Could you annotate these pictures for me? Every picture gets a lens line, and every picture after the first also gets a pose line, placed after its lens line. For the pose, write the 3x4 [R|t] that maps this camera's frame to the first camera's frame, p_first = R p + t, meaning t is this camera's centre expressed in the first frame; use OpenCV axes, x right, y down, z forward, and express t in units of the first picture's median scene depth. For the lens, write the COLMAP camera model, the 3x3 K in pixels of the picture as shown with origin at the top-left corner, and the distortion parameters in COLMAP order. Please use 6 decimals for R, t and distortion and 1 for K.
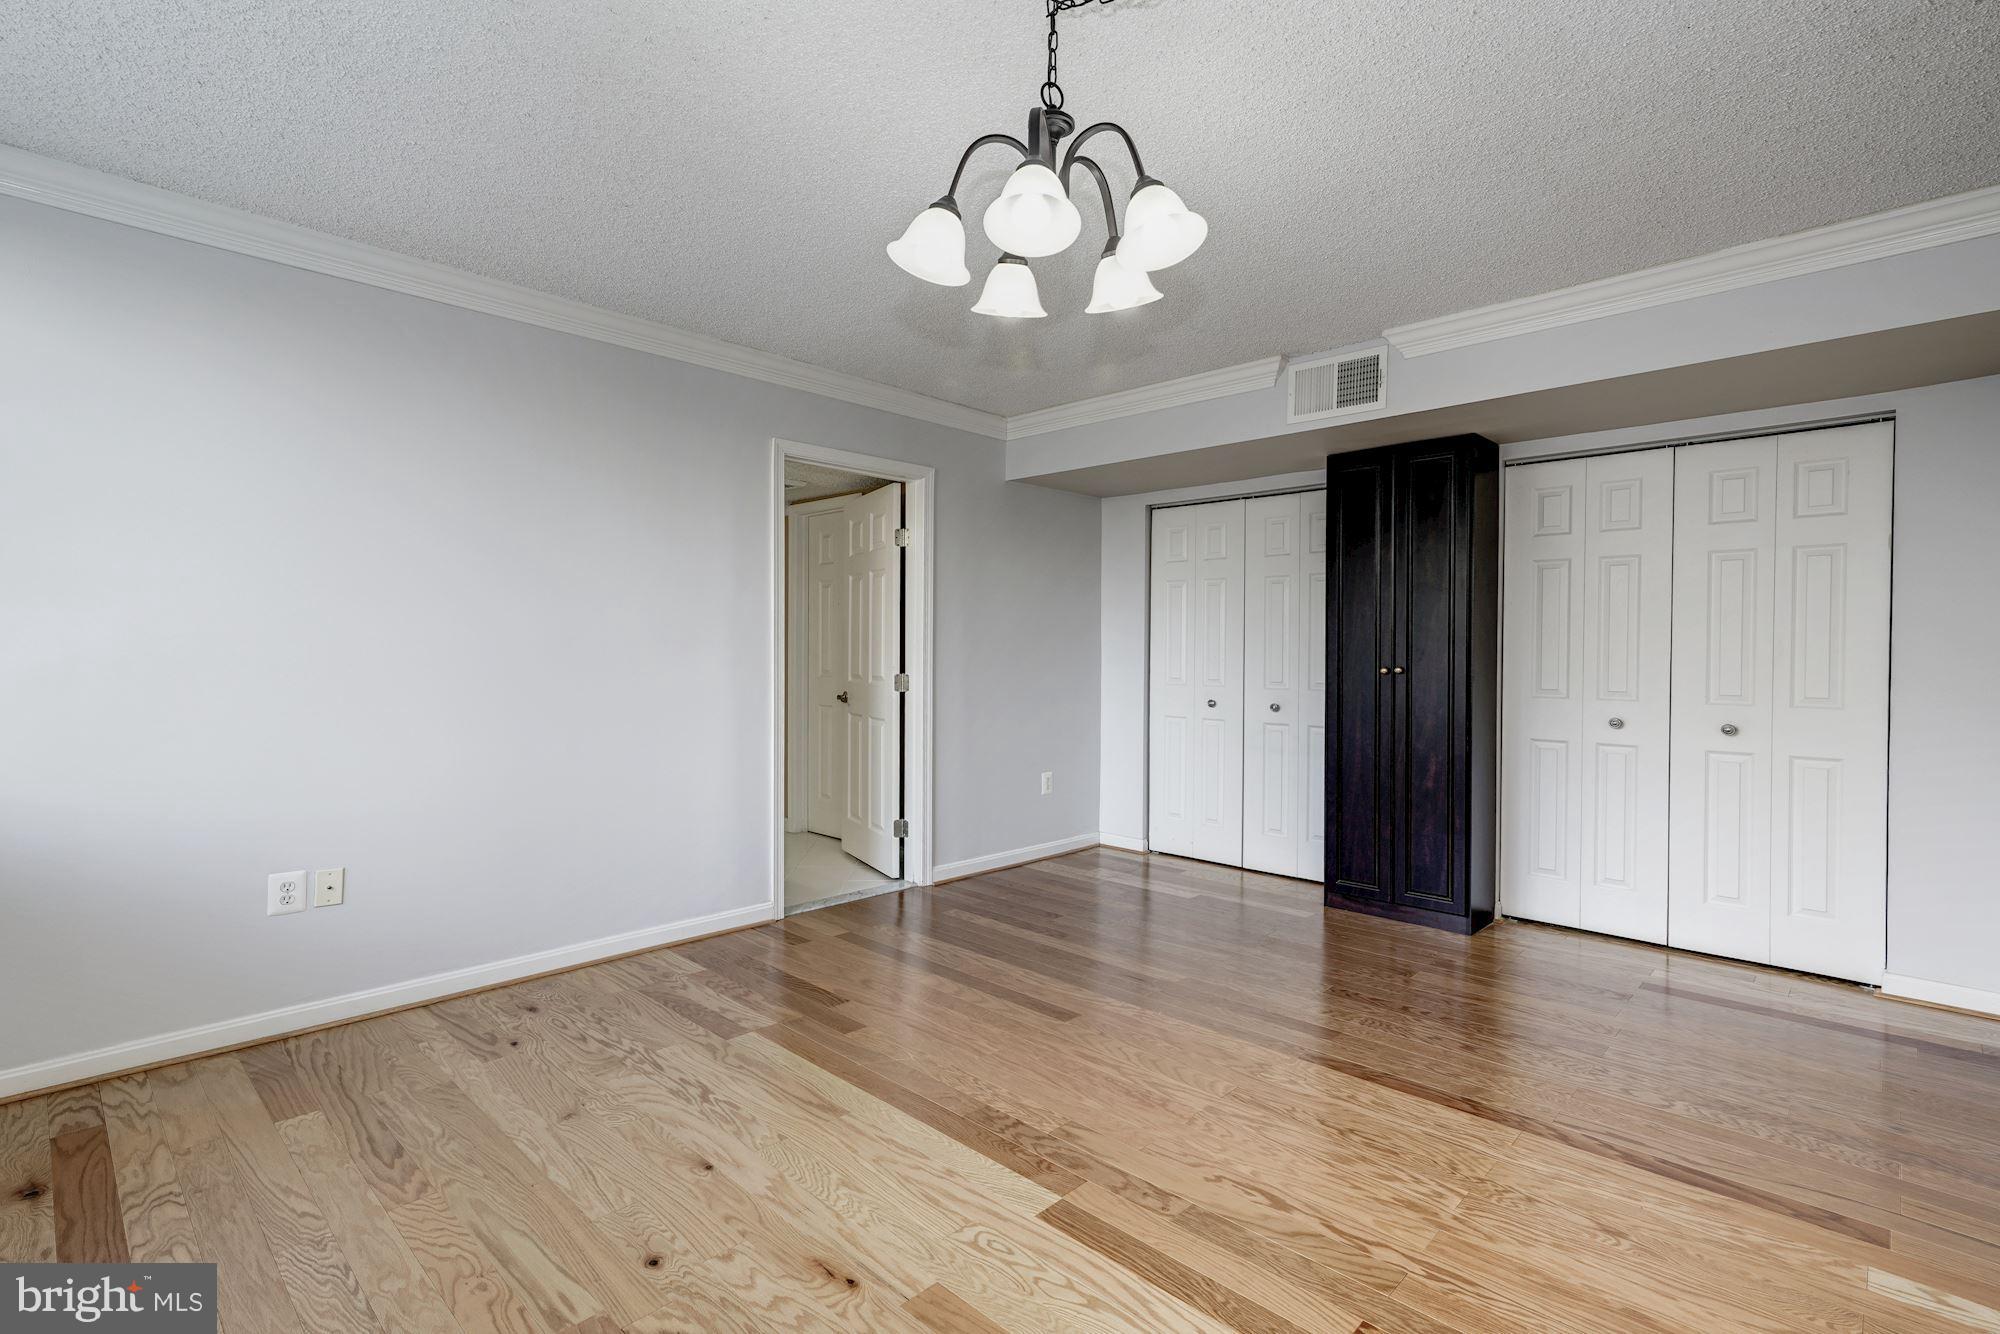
lens RADIAL K [[932.9, 0, 998.6], [0, 932.9, 660.6], [0, 0, 1]] dist [0.004691, 0.001950]
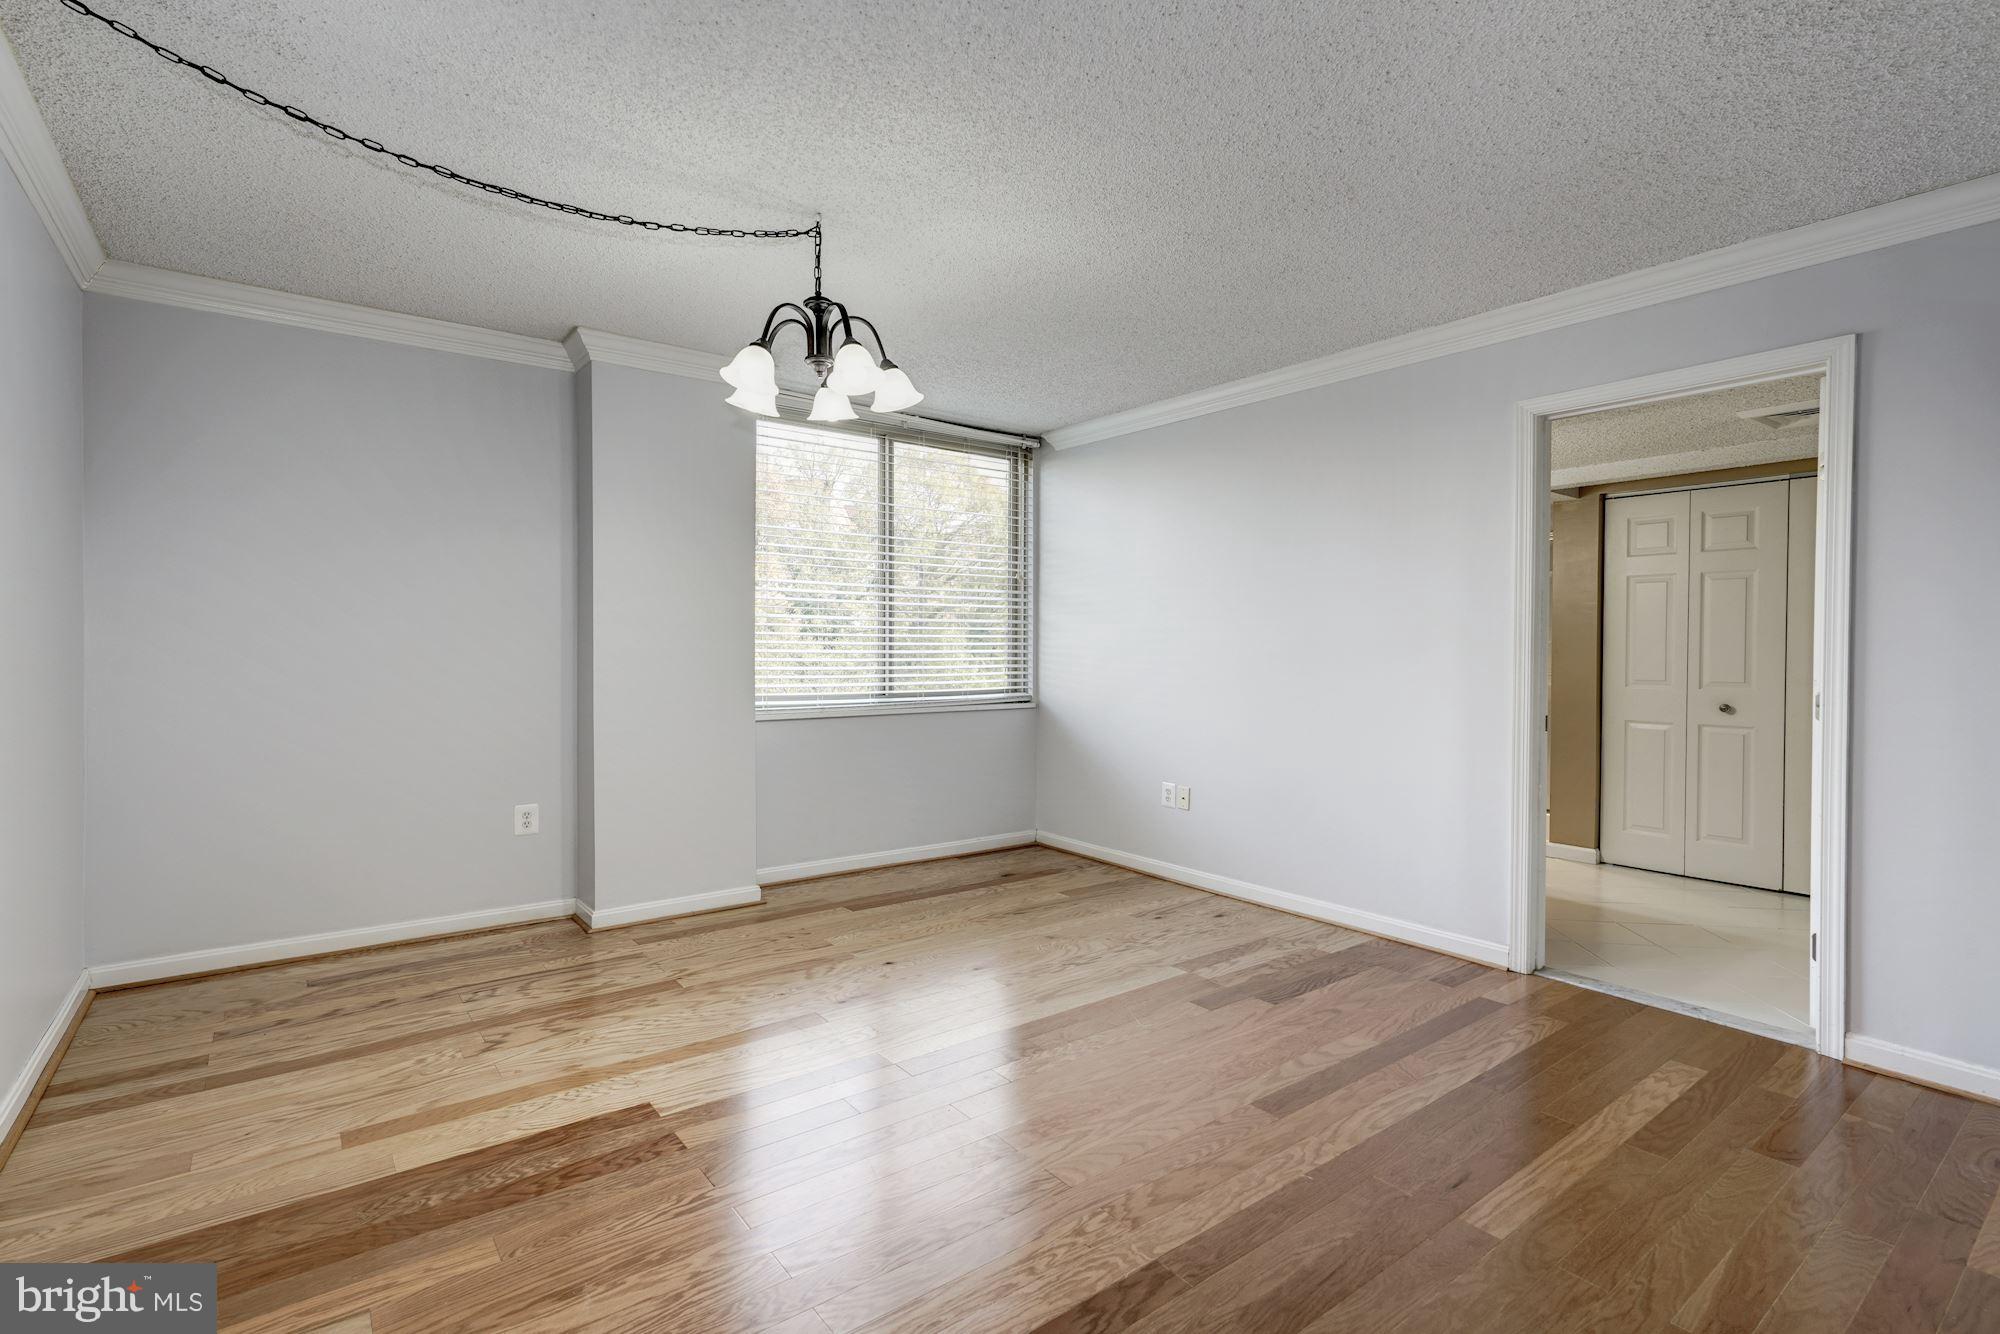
lens RADIAL K [[932.9, 0, 997.3], [0, 932.9, 661.8], [0, 0, 1]] dist [0.004691, 0.001950]
pose [[-0.138951, 0.007783, -0.990269, 0.787881], [-0.019605, 0.999752, 0.010608, -0.001713], [0.990105, 0.020888, -0.138764, 0.774750]]
